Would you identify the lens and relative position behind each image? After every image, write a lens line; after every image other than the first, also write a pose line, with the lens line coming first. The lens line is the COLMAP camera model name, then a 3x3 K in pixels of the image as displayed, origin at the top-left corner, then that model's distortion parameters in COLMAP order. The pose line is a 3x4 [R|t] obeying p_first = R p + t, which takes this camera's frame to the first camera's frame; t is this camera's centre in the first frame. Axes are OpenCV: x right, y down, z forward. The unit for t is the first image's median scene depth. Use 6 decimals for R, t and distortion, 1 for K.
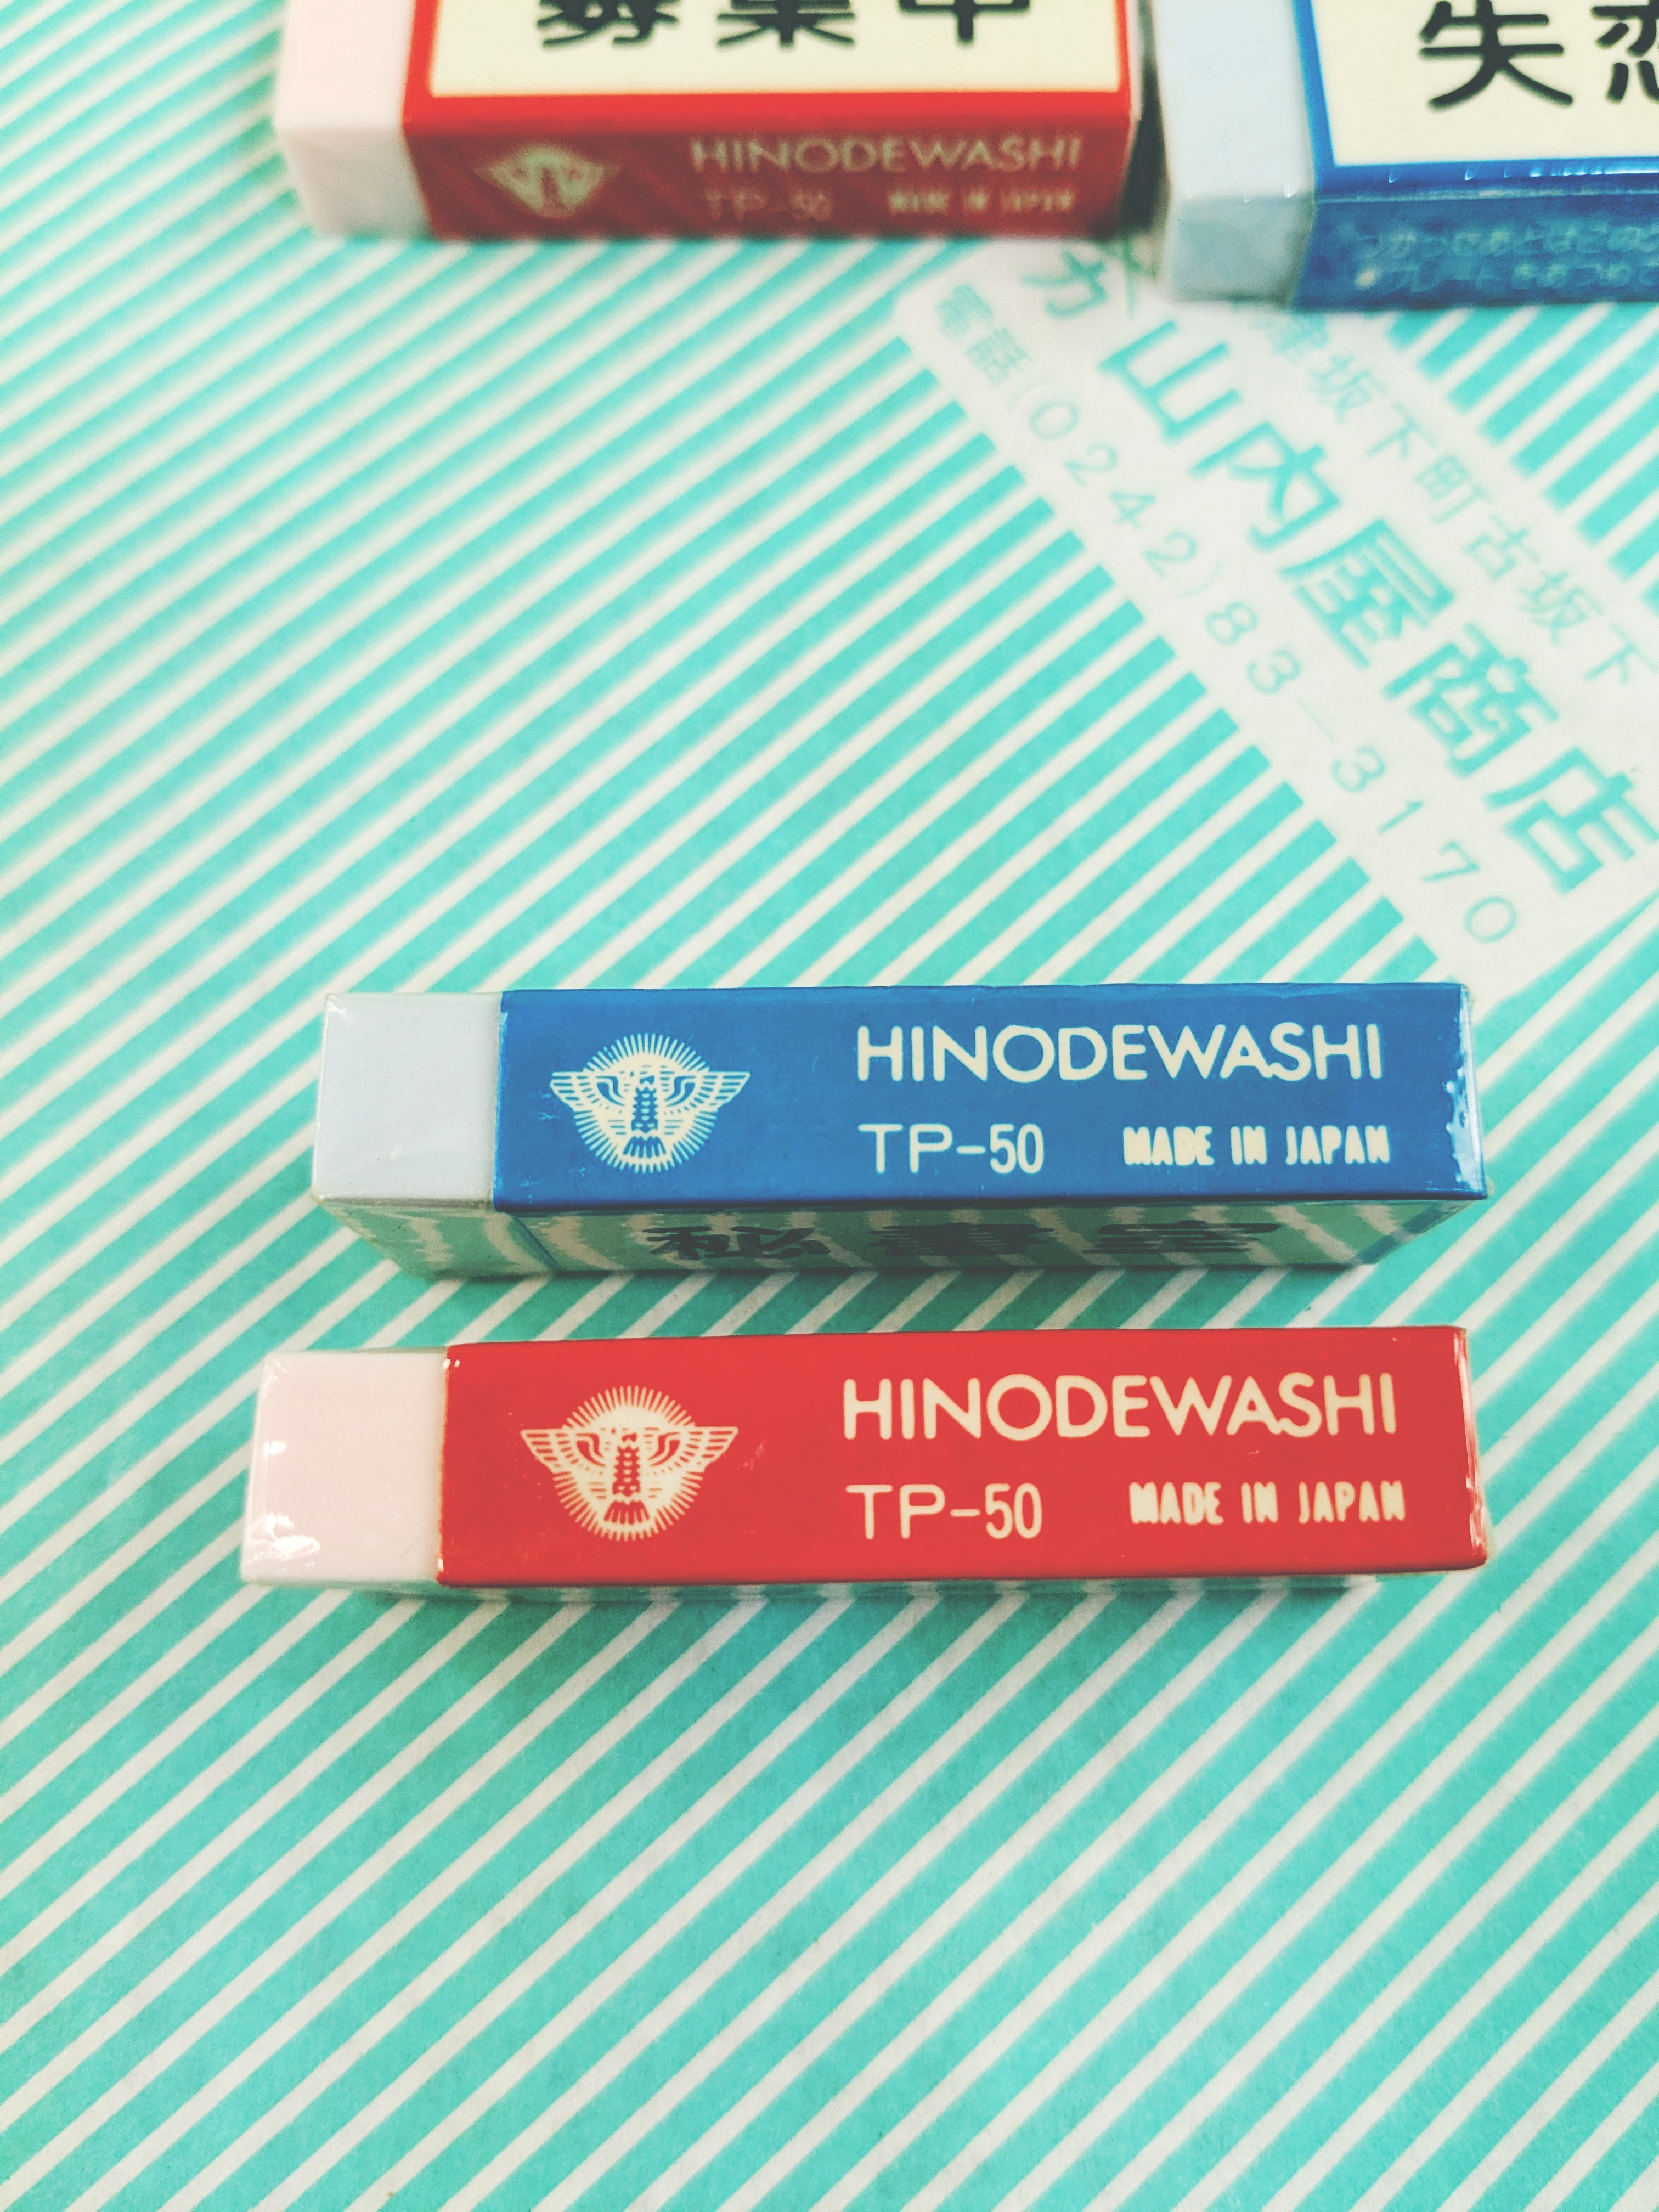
lens RADIAL K [[1805.7, 0, 828.2], [0, 1805.7, 1157.5], [0, 0, 1]] dist [-0.001241, -0.078226]
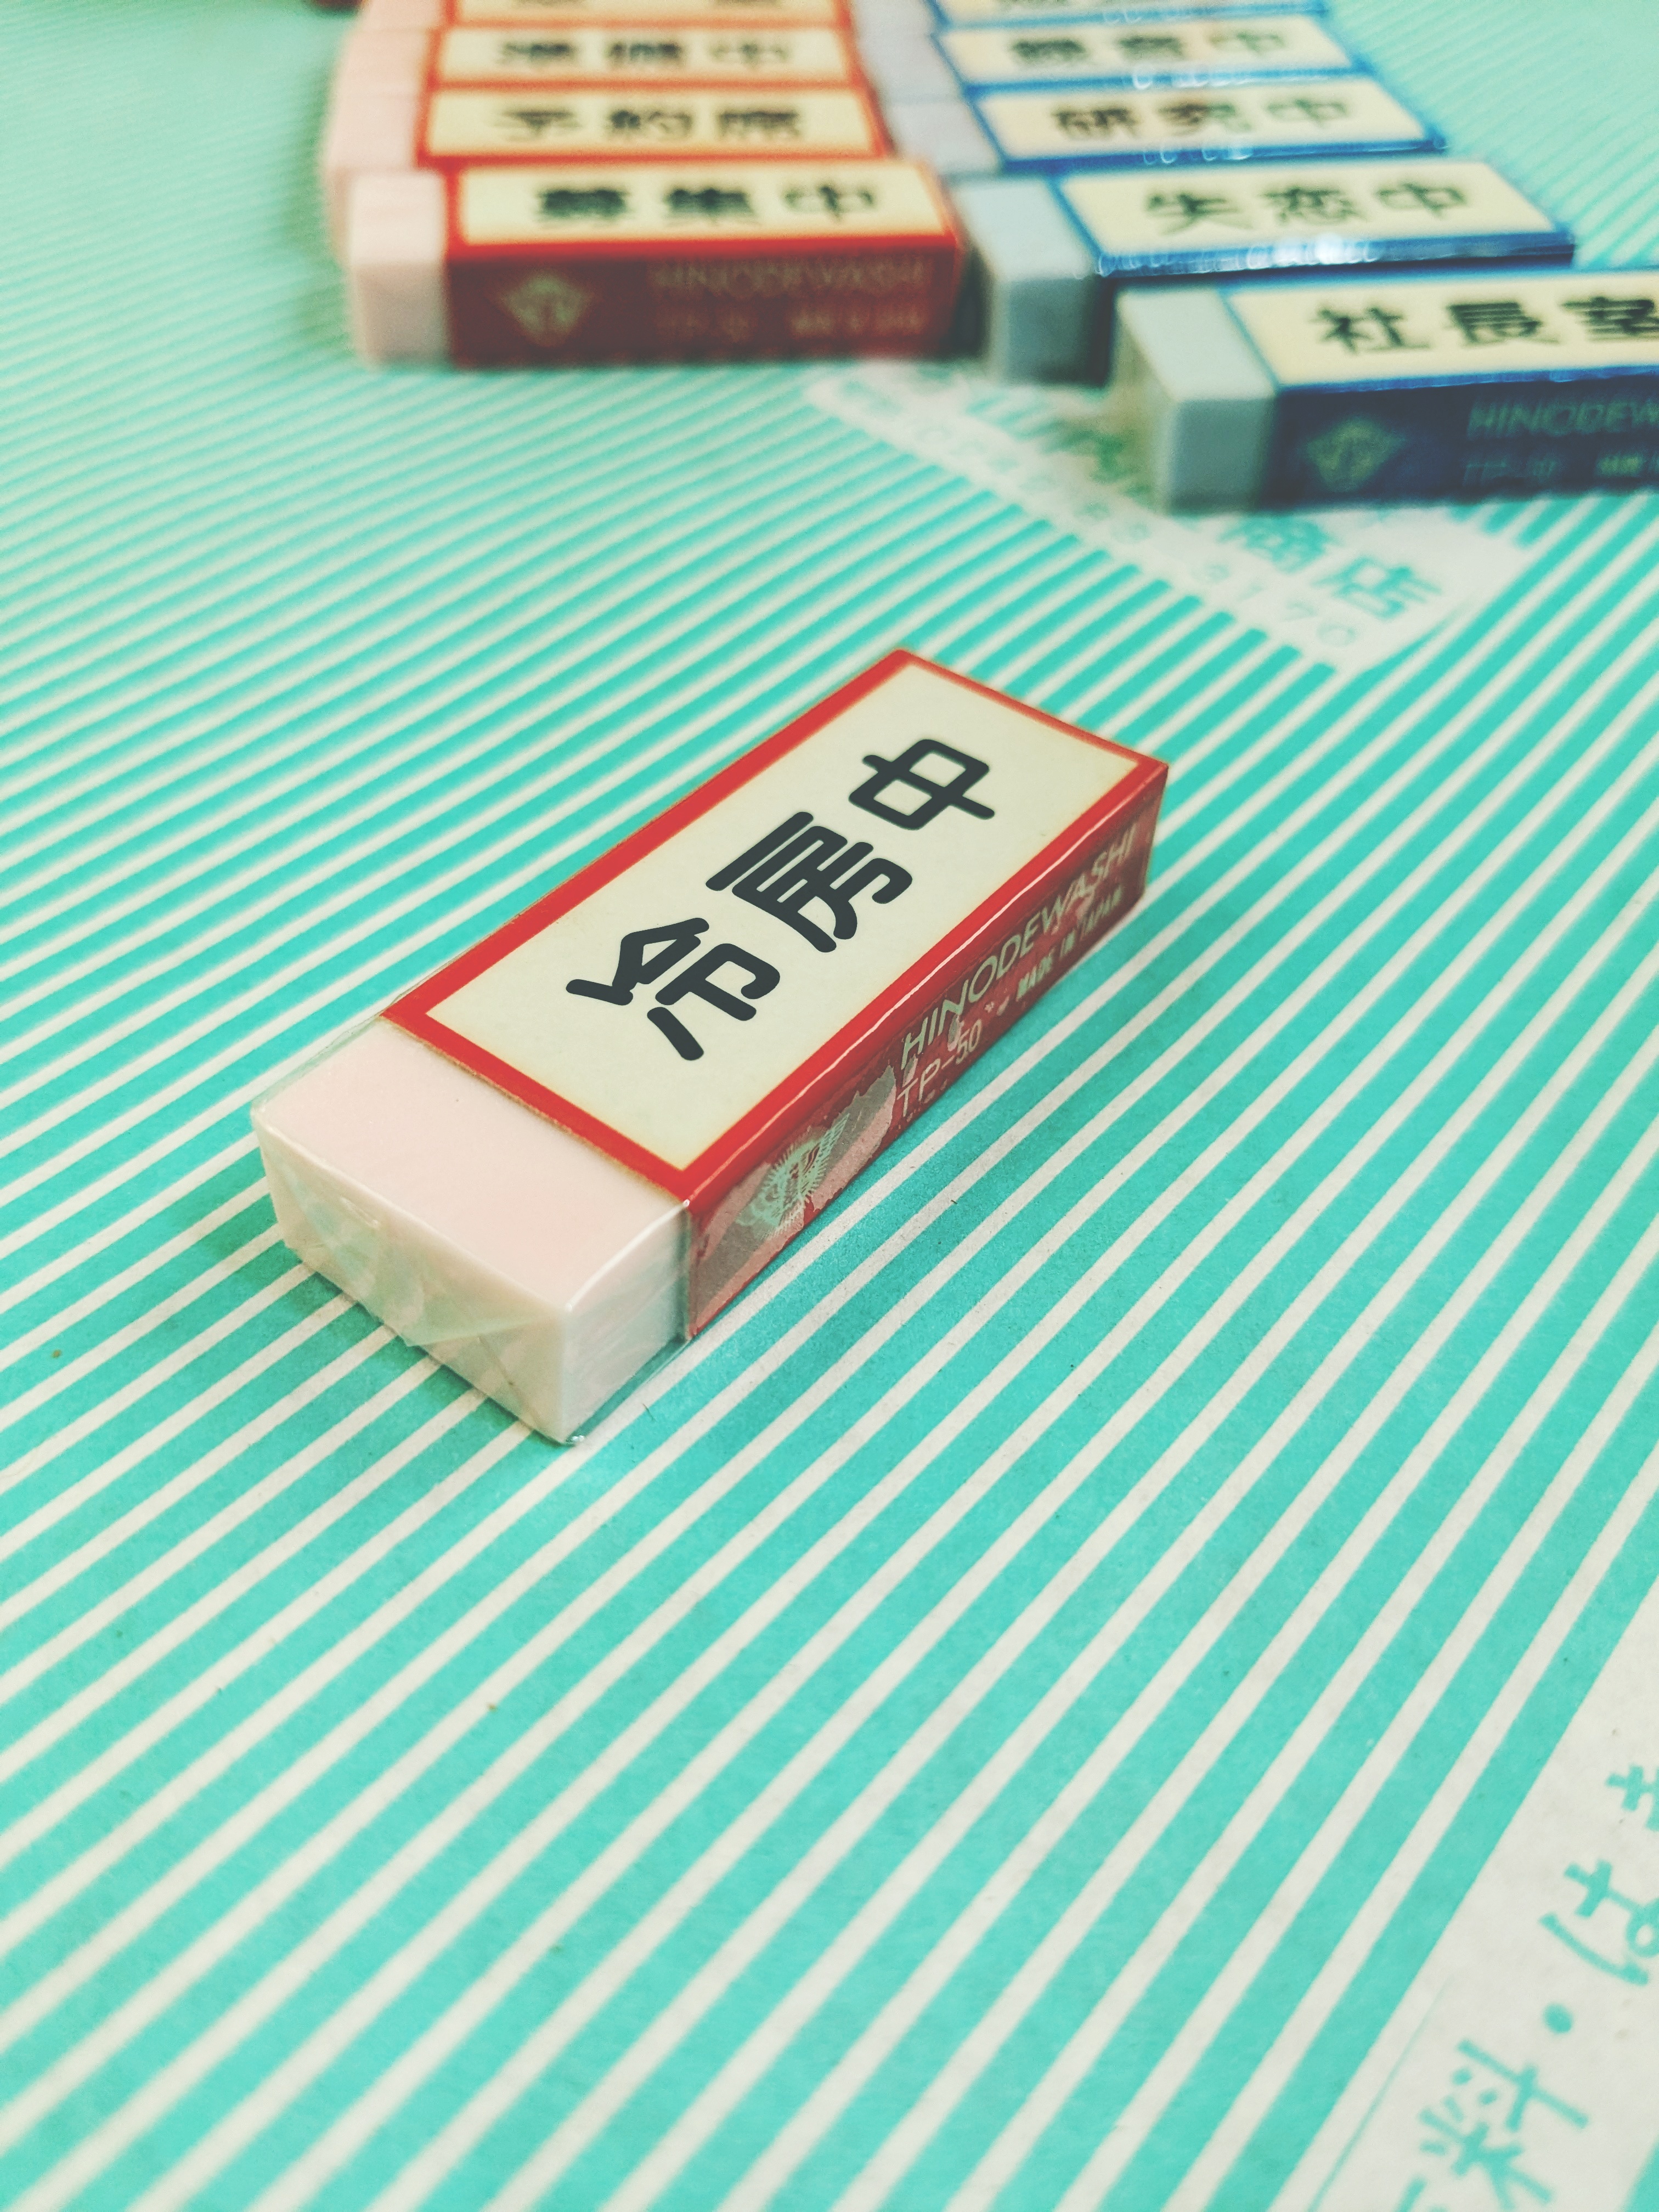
lens RADIAL K [[1805.7, 0, 828.2], [0, 1805.7, 1157.5], [0, 0, 1]] dist [-0.001241, -0.078226]
pose [[0.987961, -0.075088, 0.135255, -0.185399], [0.127073, 0.892539, -0.432698, 0.682045], [-0.088230, 0.444676, 0.891335, 0.049848]]
